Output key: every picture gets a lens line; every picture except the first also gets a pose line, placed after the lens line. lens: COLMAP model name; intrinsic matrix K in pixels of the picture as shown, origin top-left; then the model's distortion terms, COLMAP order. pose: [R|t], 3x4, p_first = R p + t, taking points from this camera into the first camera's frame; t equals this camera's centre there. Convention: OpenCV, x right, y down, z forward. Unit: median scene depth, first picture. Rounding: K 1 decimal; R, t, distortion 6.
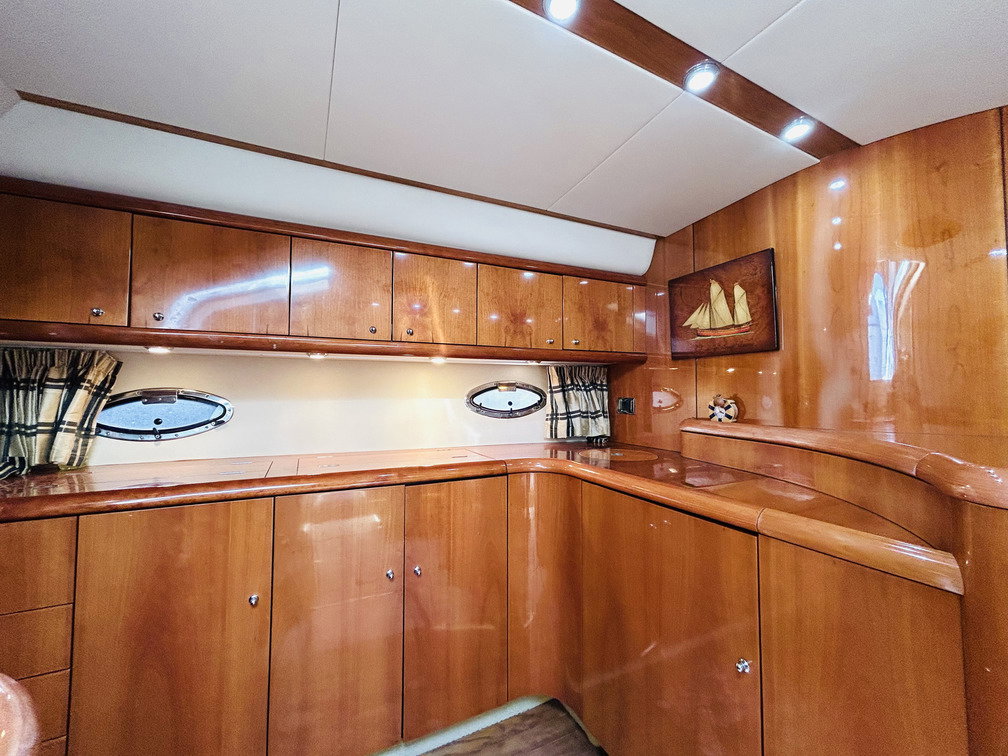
lens RADIAL K [[407.4, 0, 495.0], [0, 407.4, 373.2], [0, 0, 1]] dist [0.001798, 0.000018]
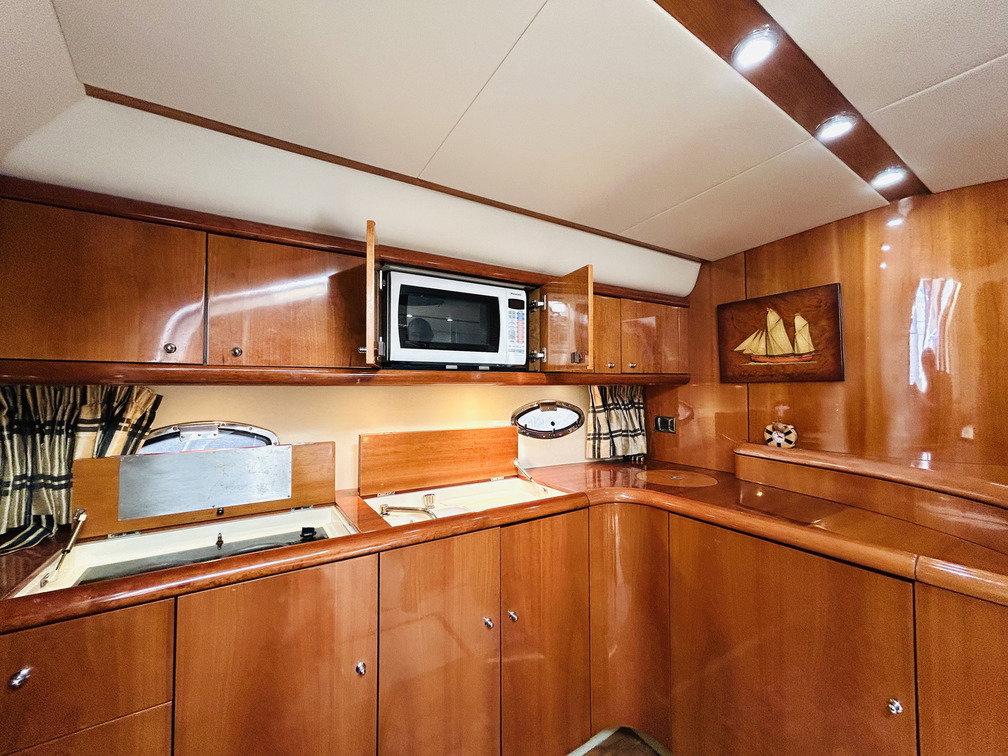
lens RADIAL K [[407.4, 0, 495.0], [0, 407.4, 373.2], [0, 0, 1]] dist [0.001798, 0.000018]
pose [[0.993159, -0.000764, 0.116763, -0.288197], [-0.000613, 0.999931, 0.011760, -0.078667], [-0.116764, -0.011751, 0.993090, 0.053911]]
